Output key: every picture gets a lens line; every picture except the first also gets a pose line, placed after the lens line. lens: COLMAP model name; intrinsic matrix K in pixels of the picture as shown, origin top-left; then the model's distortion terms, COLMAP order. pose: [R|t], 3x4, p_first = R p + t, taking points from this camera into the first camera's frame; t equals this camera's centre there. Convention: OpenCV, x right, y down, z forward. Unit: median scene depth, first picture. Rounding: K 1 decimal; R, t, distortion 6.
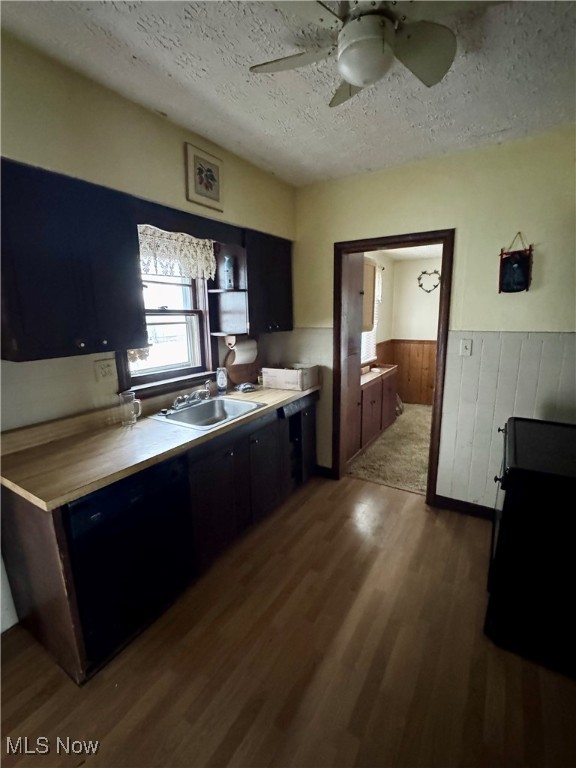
lens RADIAL K [[342.7, 0, 291.1], [0, 342.7, 383.8], [0, 0, 1]] dist [0.005098, 0.001167]
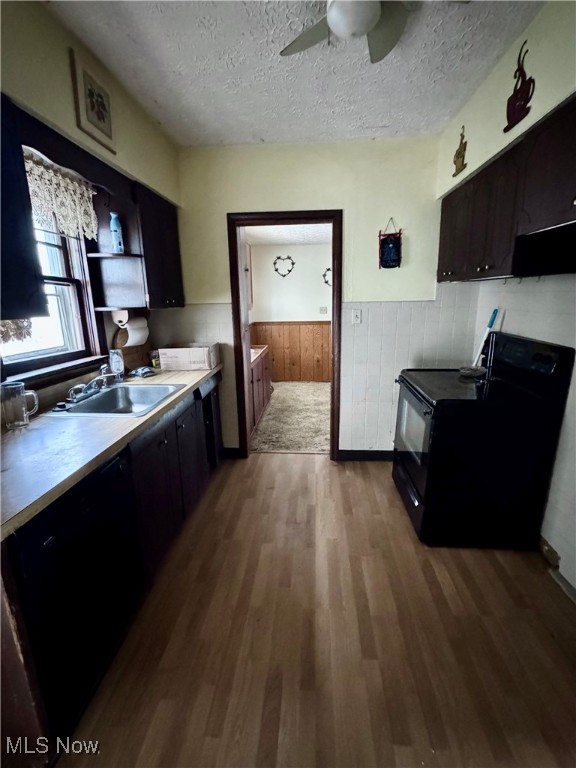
lens RADIAL K [[342.7, 0, 289.0], [0, 342.7, 382.3], [0, 0, 1]] dist [0.005098, 0.001167]
pose [[0.887242, -0.108791, 0.448292, -0.222027], [0.100171, 0.994042, 0.042979, 0.040301], [-0.450297, 0.006773, 0.892853, 0.071331]]
